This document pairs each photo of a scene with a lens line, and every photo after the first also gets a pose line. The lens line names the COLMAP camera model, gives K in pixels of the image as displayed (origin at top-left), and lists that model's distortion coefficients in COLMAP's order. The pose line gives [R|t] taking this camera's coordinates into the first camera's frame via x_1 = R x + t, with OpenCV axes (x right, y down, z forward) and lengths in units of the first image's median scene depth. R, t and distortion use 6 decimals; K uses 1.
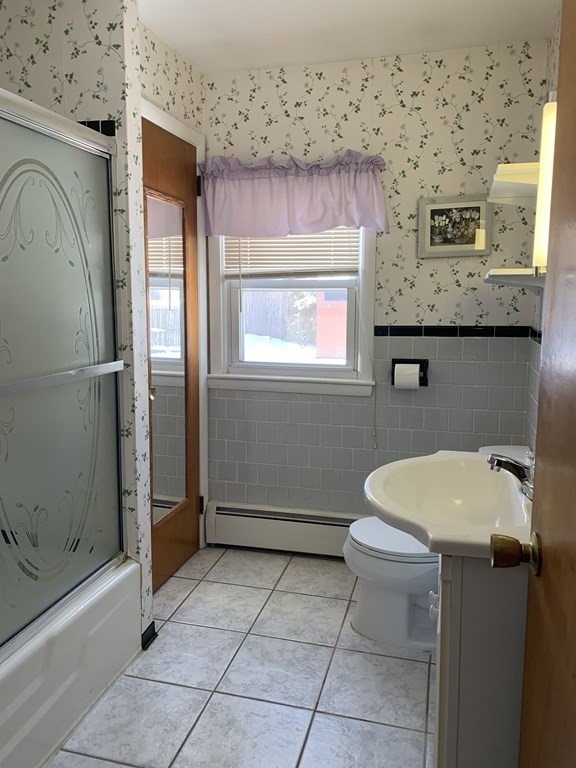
lens RADIAL K [[597.1, 0, 295.0], [0, 597.1, 381.5], [0, 0, 1]] dist [0.038115, -0.047564]
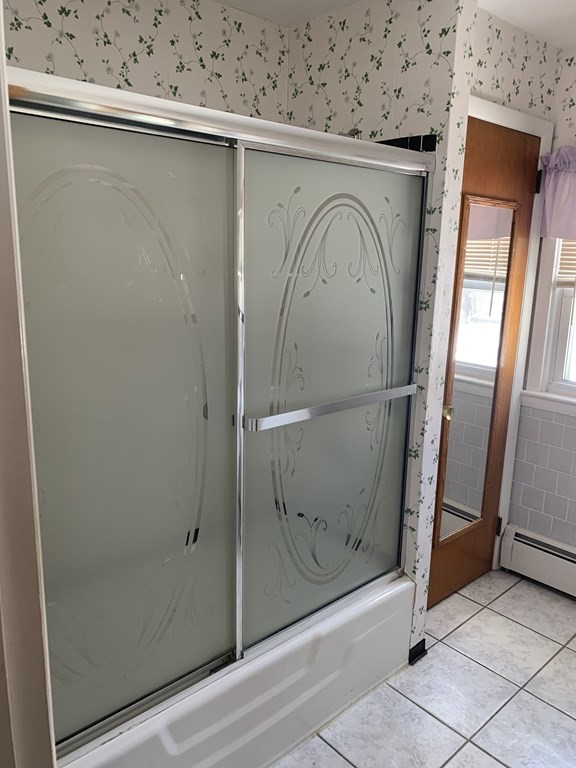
lens RADIAL K [[597.1, 0, 292.0], [0, 597.1, 385.4], [0, 0, 1]] dist [0.038115, -0.047564]
pose [[0.836643, 0.134590, -0.530956, 0.058030], [-0.094082, 0.990246, 0.102766, -0.107548], [0.539609, -0.036025, 0.841145, 0.062177]]
